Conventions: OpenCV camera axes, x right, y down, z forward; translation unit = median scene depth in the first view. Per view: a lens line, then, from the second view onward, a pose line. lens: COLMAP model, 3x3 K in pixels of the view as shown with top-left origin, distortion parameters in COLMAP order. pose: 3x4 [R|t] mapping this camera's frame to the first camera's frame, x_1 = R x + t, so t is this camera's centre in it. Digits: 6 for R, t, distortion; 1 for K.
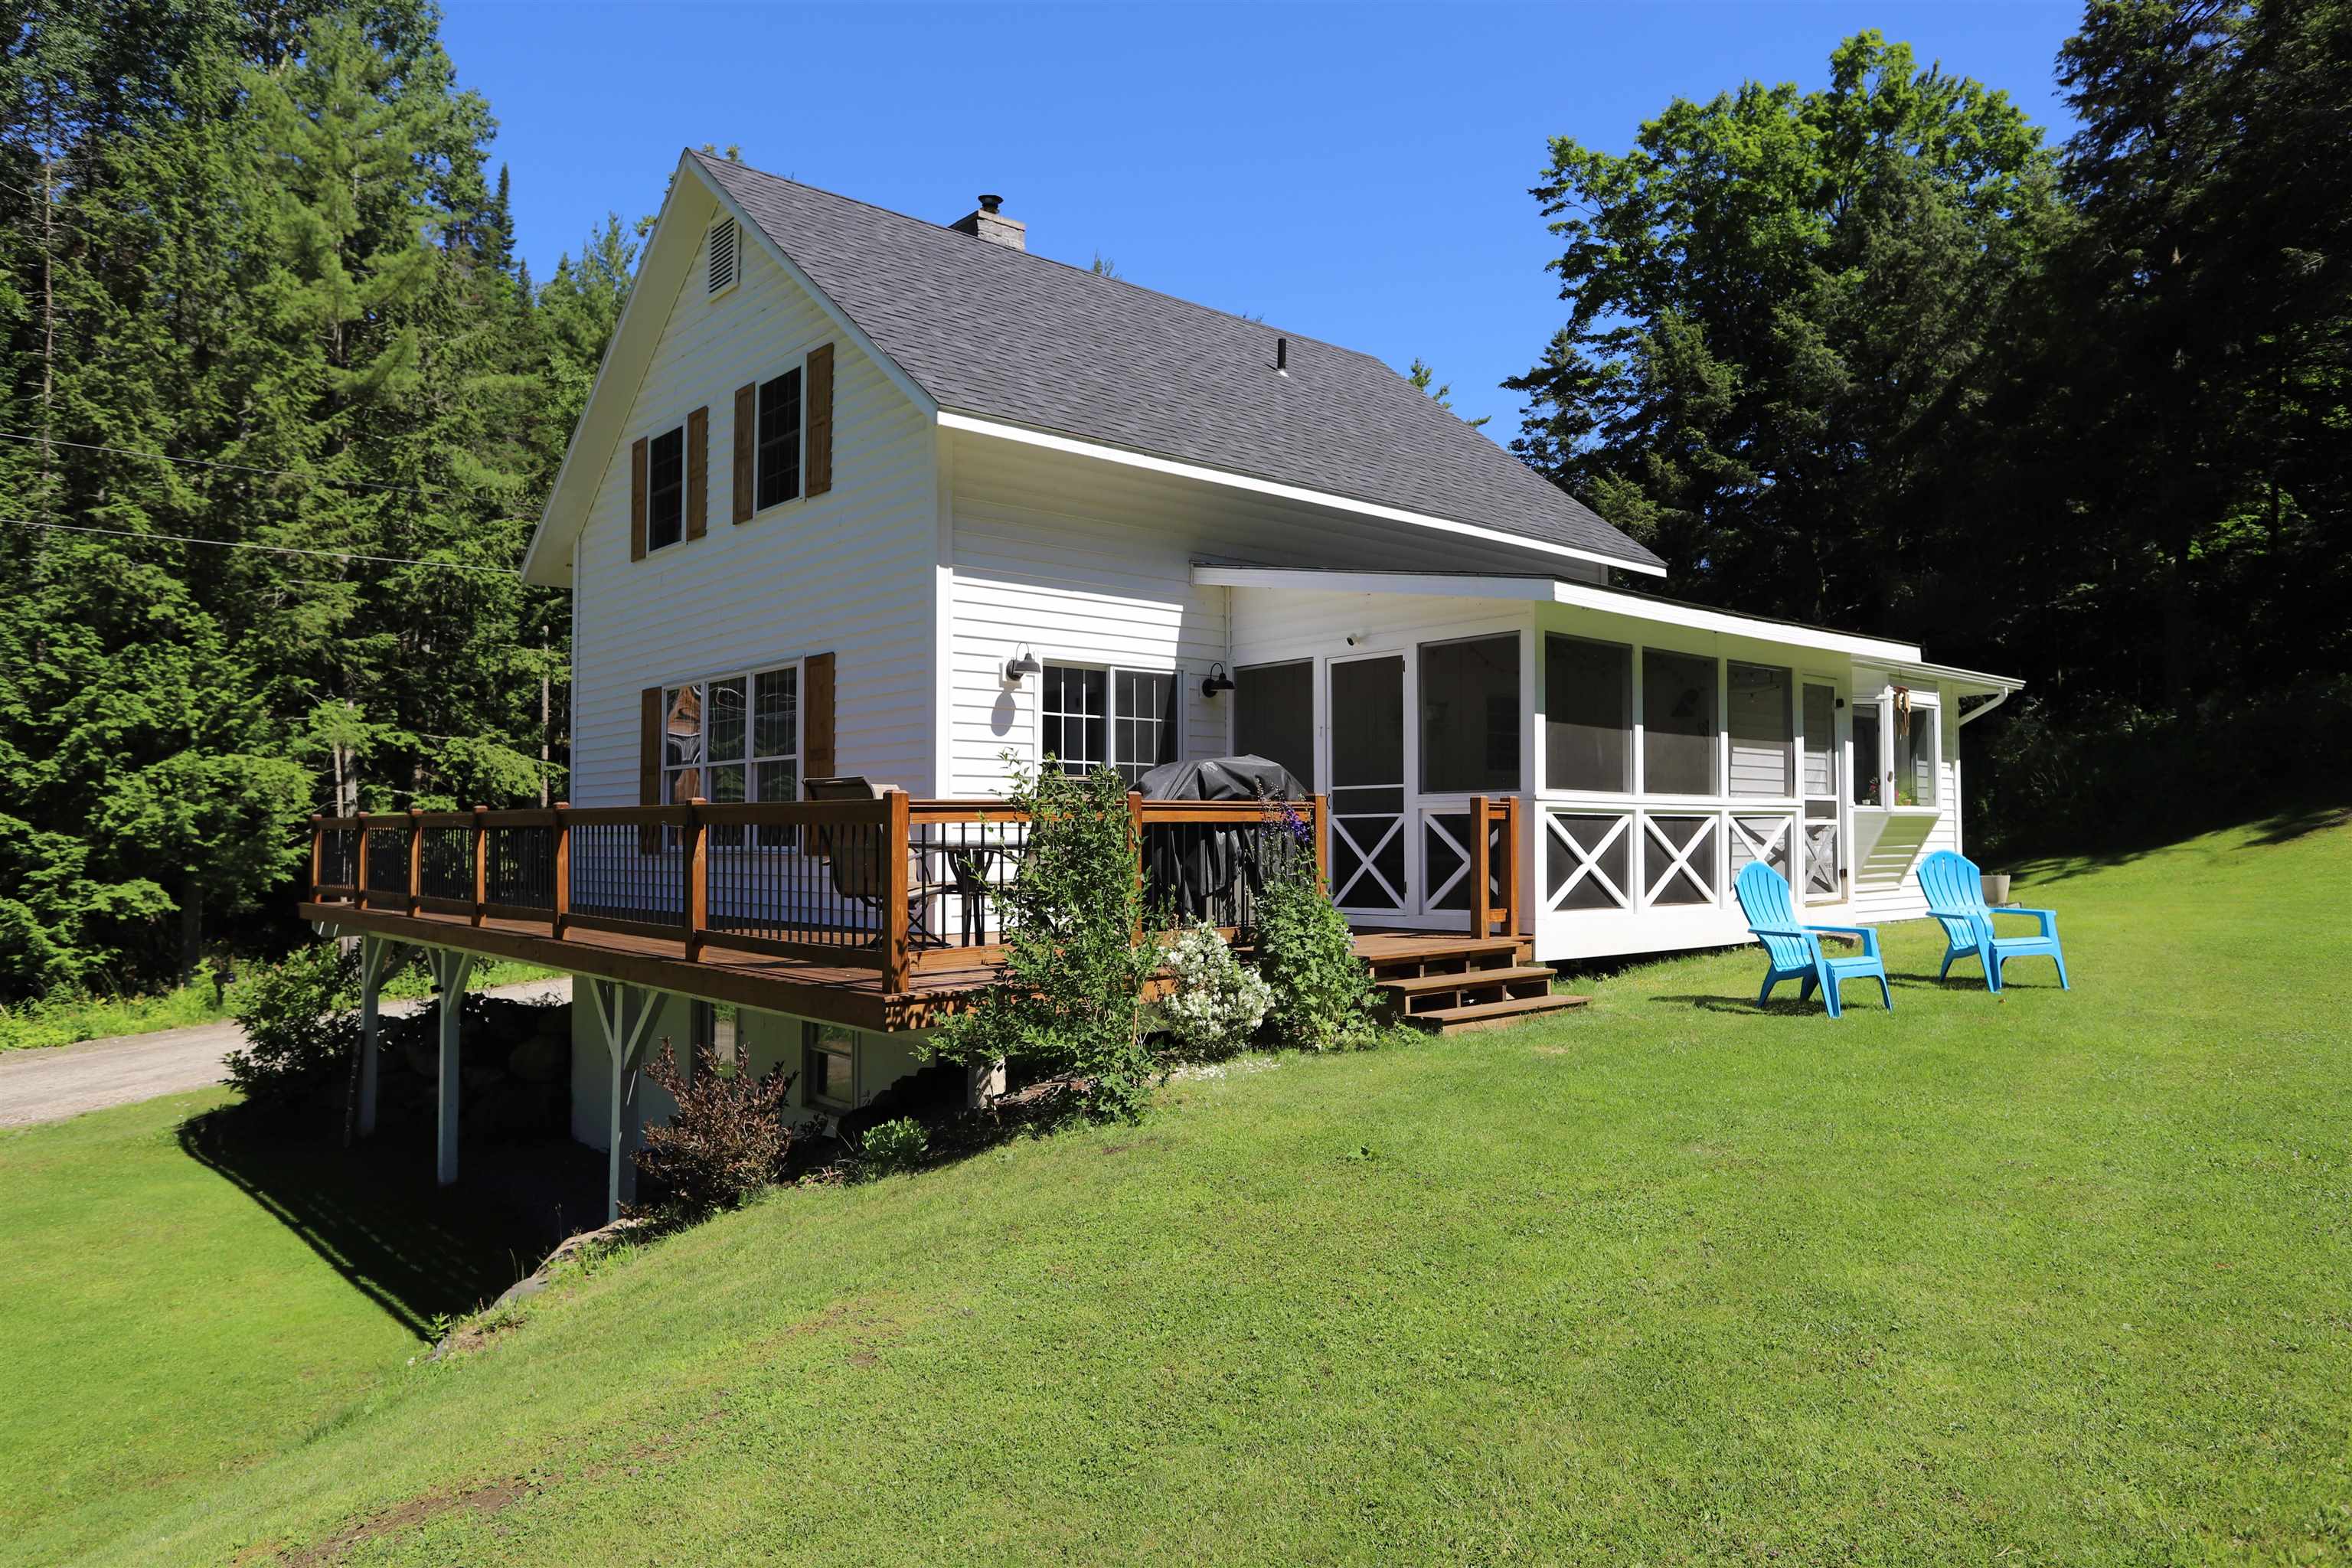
lens RADIAL K [[1575.0, 0, 1176.0], [0, 1575.0, 784.0], [0, 0, 1]] dist [-0.001684, 0.002820]
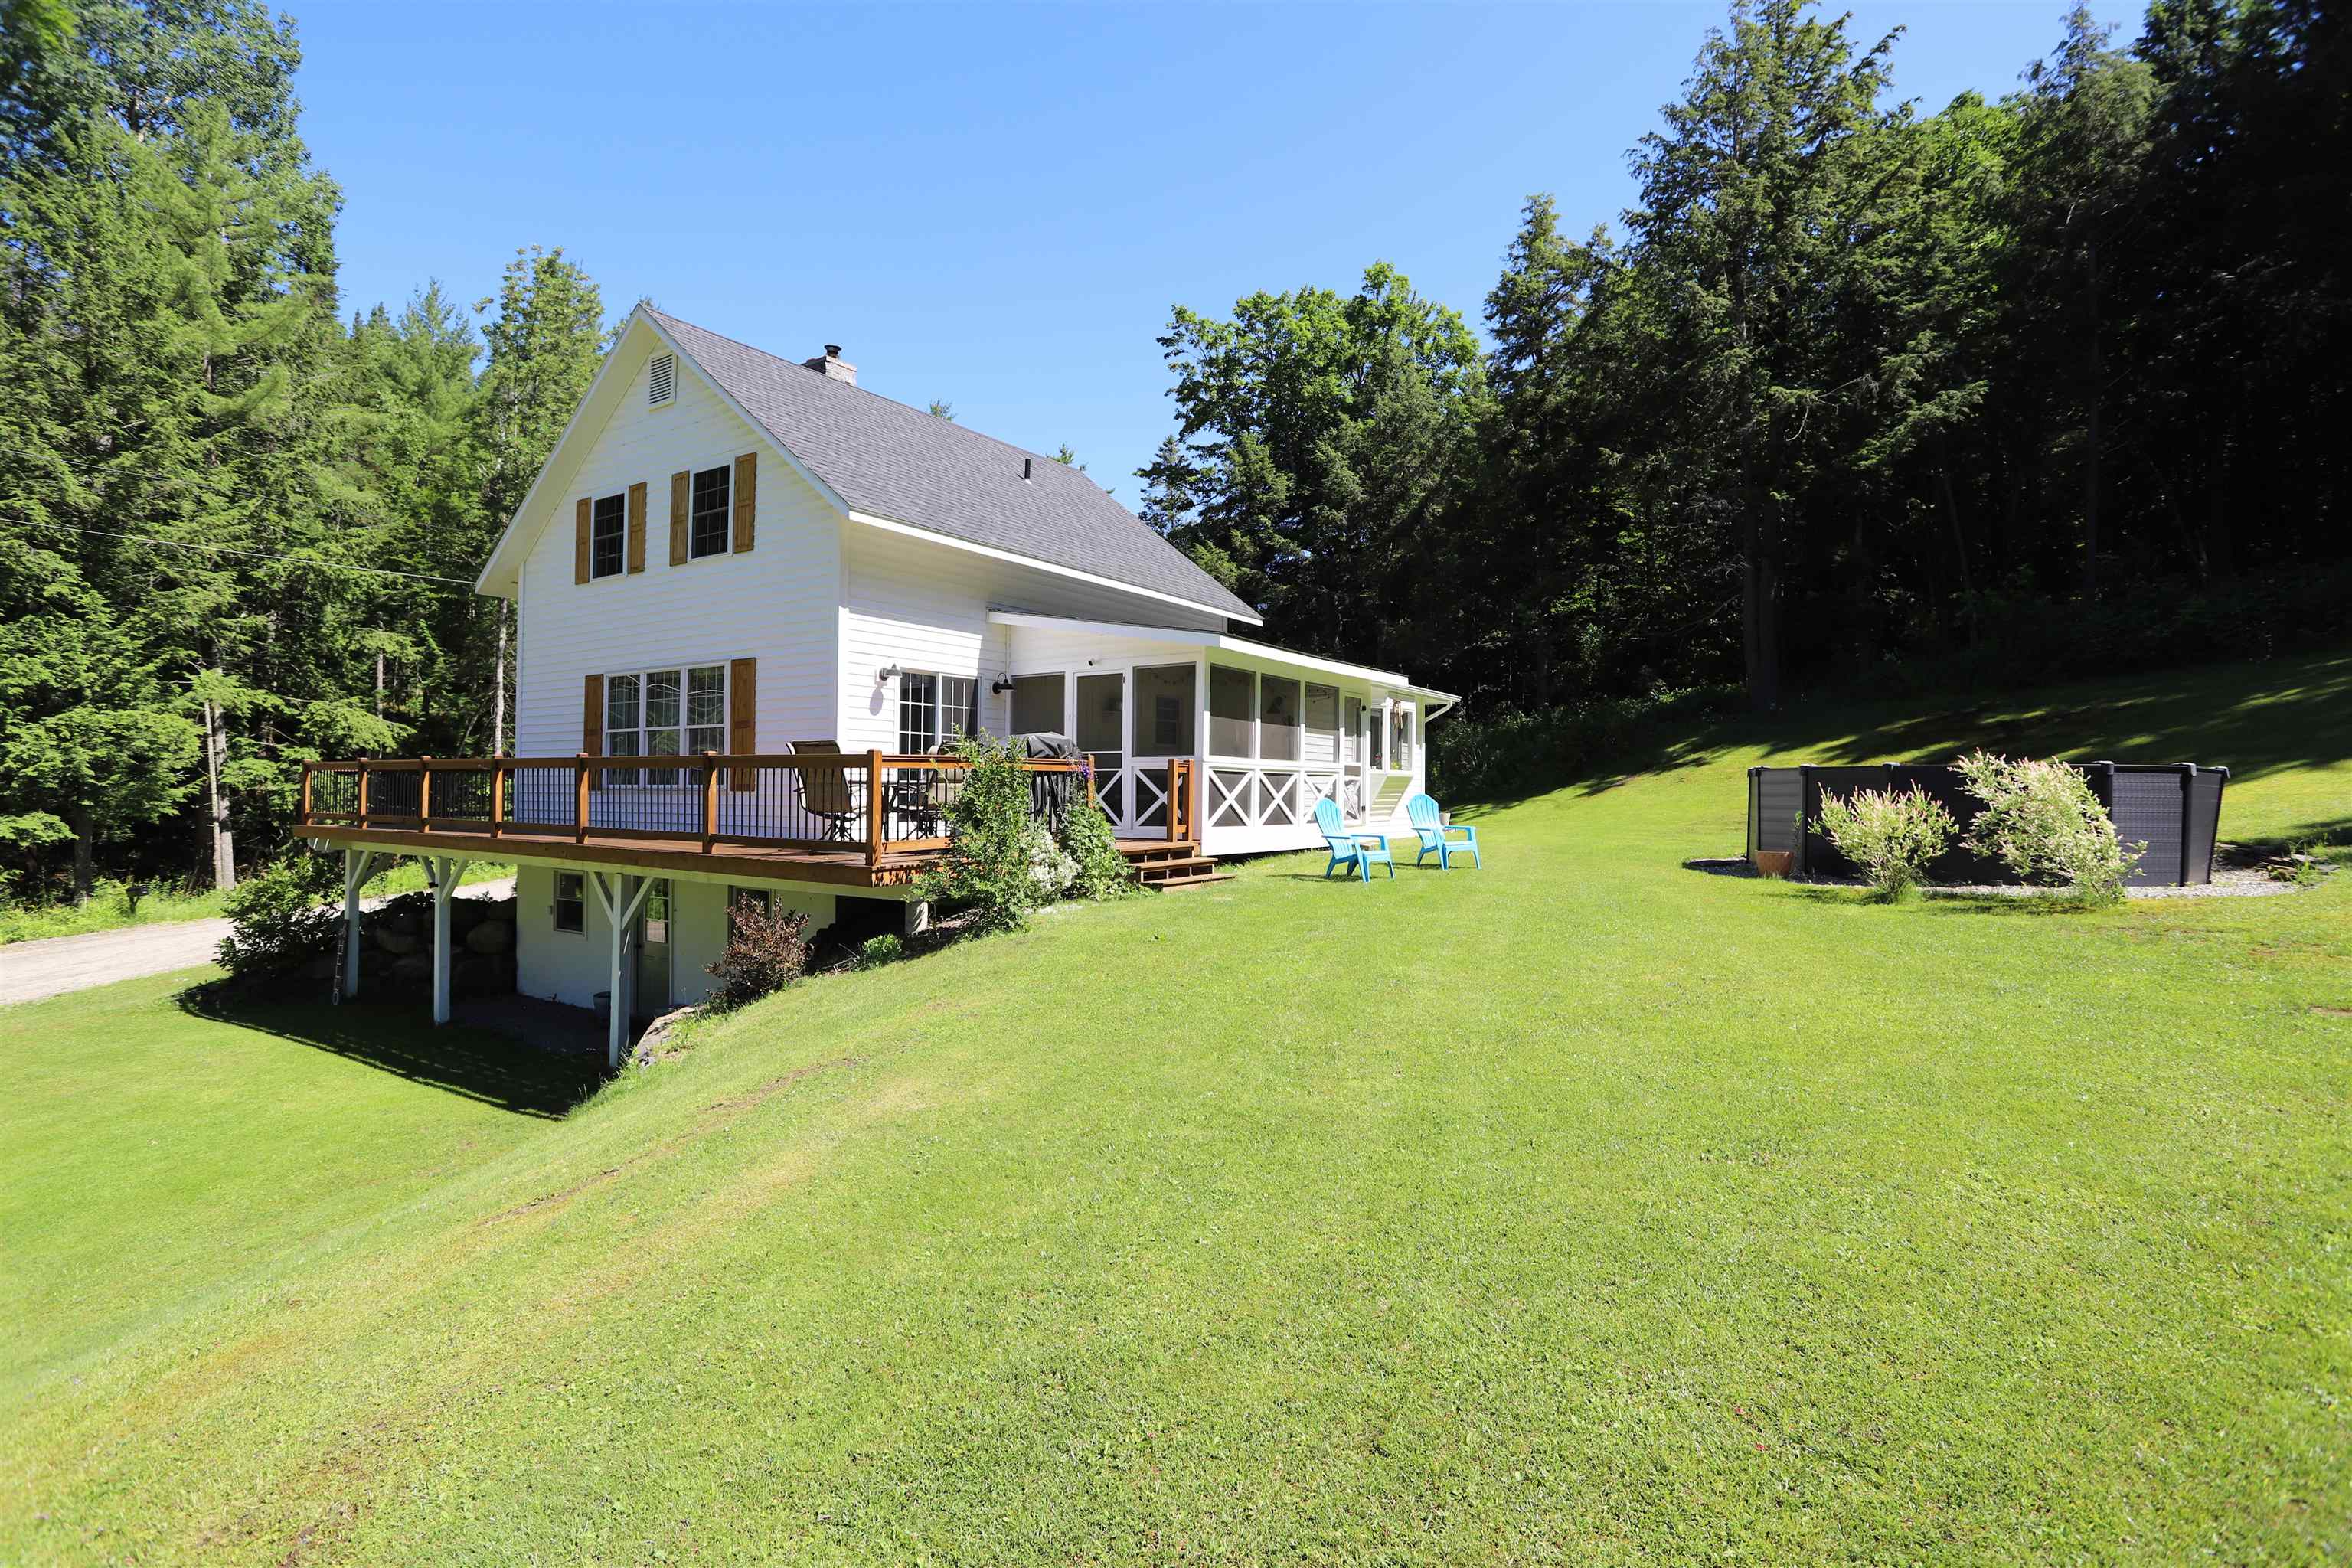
lens RADIAL K [[1156.2, 0, 1176.0], [0, 1156.2, 784.0], [0, 0, 1]] dist [0.001999, 0.001514]
pose [[0.967291, 0.010923, 0.253435, -0.073891], [-0.017916, 0.999519, 0.025301, 0.001960], [-0.253037, -0.029014, 0.967021, -0.129885]]
